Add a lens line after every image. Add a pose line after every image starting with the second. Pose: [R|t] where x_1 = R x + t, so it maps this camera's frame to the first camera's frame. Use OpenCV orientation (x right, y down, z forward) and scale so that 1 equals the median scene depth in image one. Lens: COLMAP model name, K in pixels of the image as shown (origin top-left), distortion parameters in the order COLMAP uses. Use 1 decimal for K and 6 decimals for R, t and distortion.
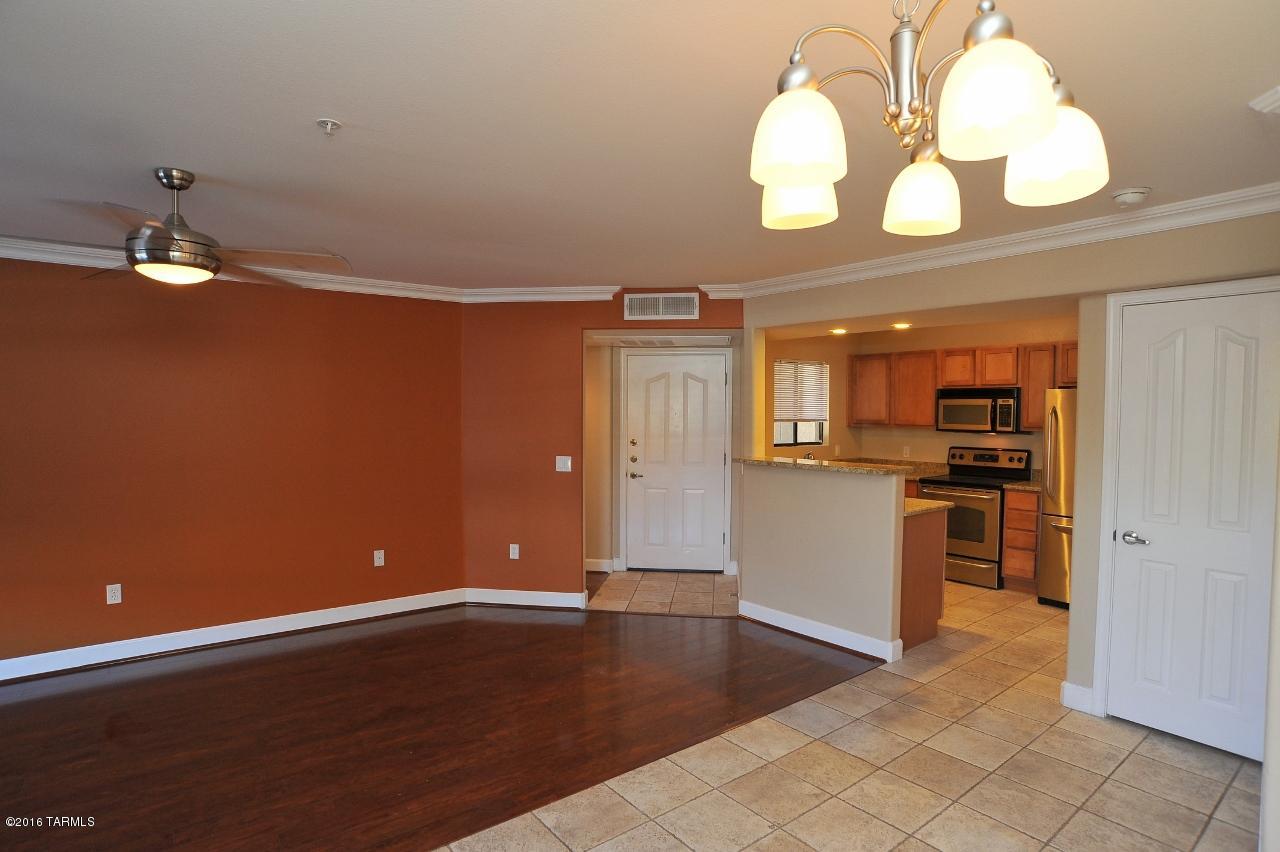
lens RADIAL K [[666.5, 0, 637.9], [0, 666.5, 433.0], [0, 0, 1]] dist [-0.091589, 0.037500]
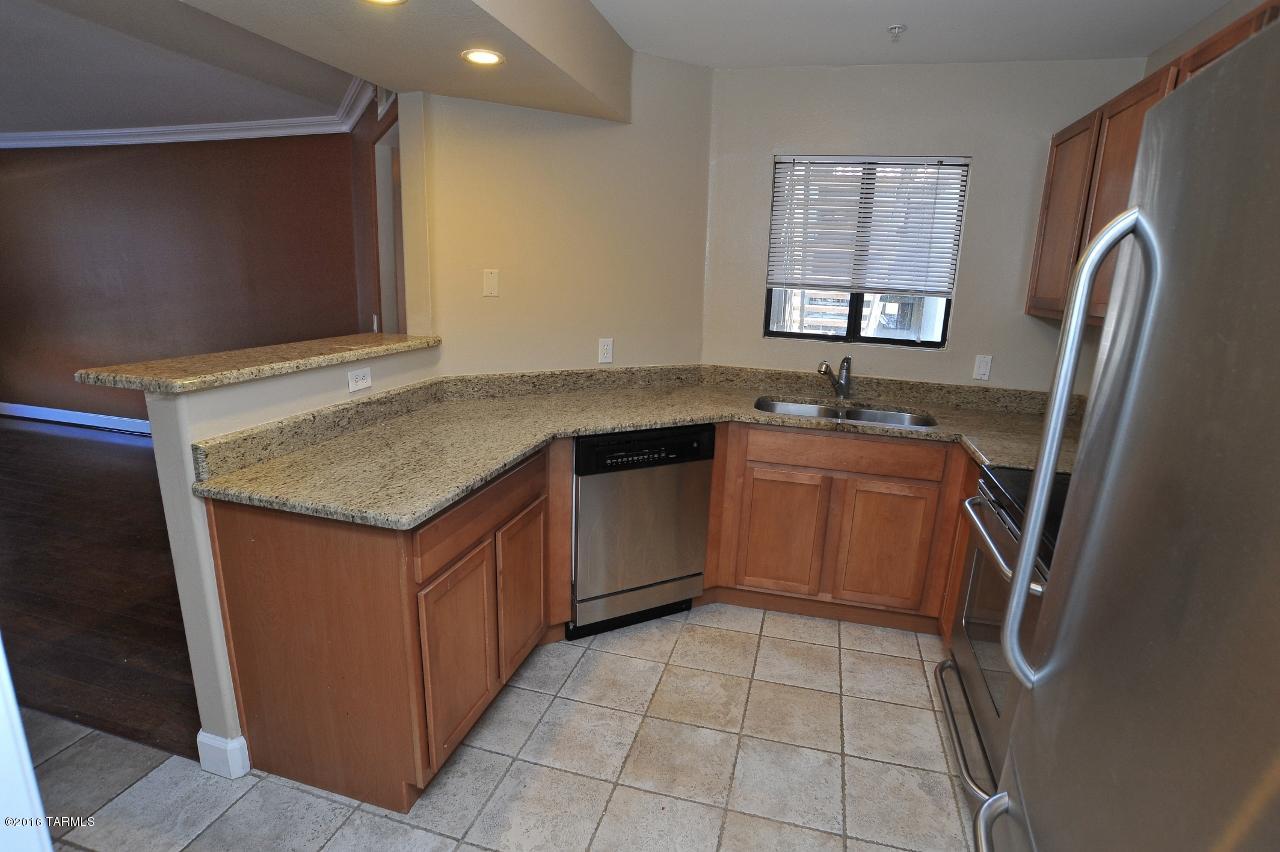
lens RADIAL K [[647.2, 0, 638.6], [0, 647.2, 433.3], [0, 0, 1]] dist [-0.092841, 0.037918]
pose [[0.593483, 0.213092, -0.776125, 0.585752], [-0.058367, 0.973170, 0.222561, -0.012003], [0.802728, -0.086786, 0.589997, 0.665838]]
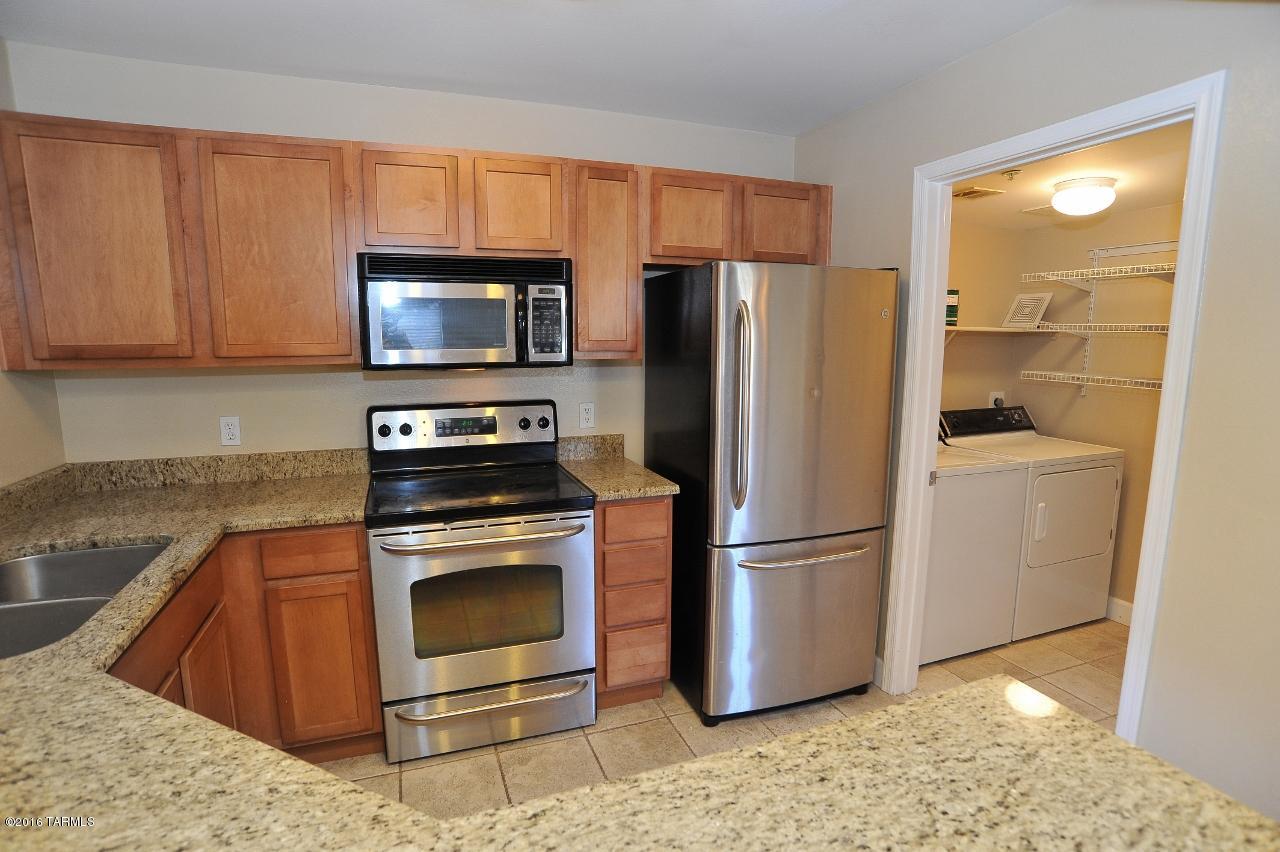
lens RADIAL K [[647.2, 0, 638.6], [0, 647.2, 433.3], [0, 0, 1]] dist [-0.092841, 0.037918]
pose [[0.310150, -0.149425, 0.938871, 0.173970], [0.029833, 0.988614, 0.147487, -0.016776], [-0.950219, -0.017734, 0.311076, 0.777683]]
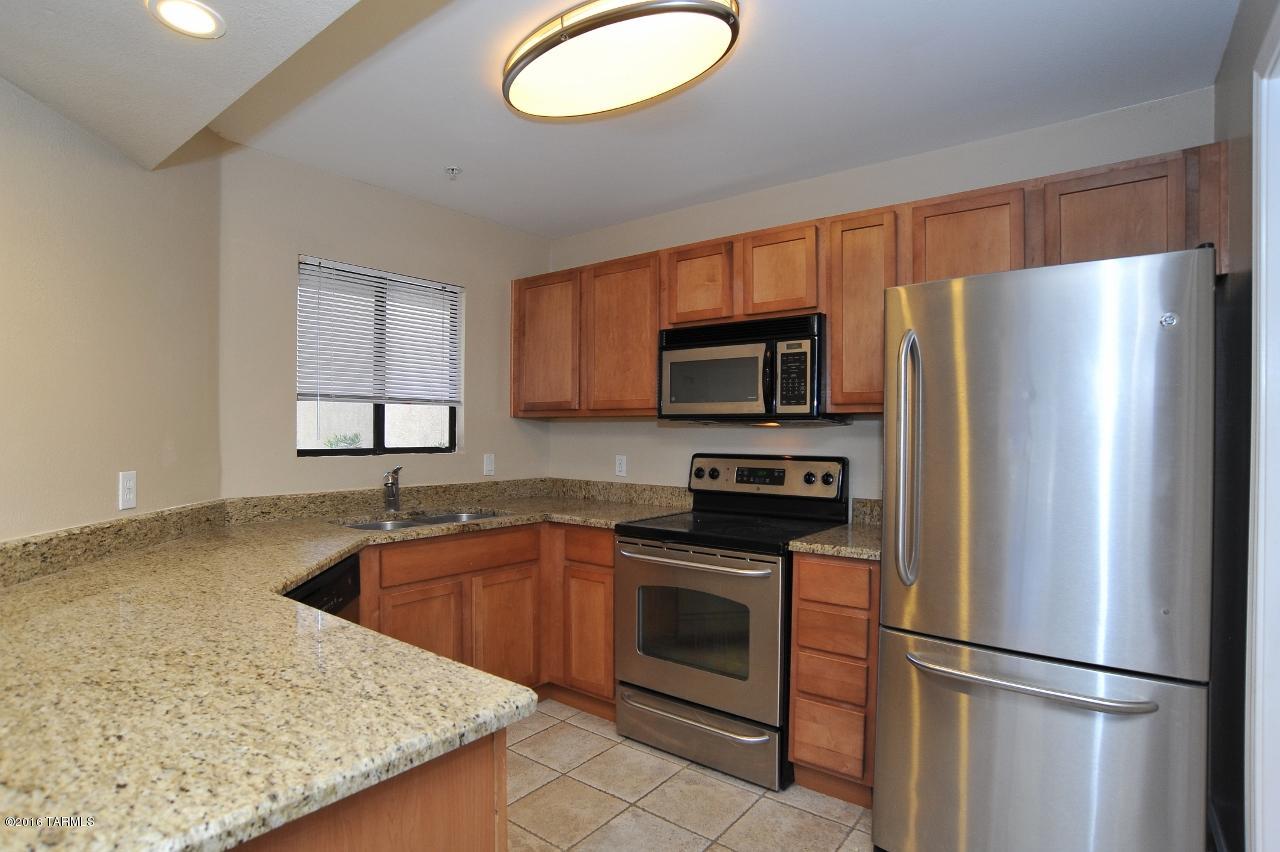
lens RADIAL K [[647.2, 0, 638.6], [0, 647.2, 433.3], [0, 0, 1]] dist [-0.092841, 0.037918]
pose [[0.969753, -0.000051, 0.244090, 0.342919], [0.006959, 0.999599, -0.027441, 0.020277], [-0.243991, 0.028310, 0.969364, 0.580322]]
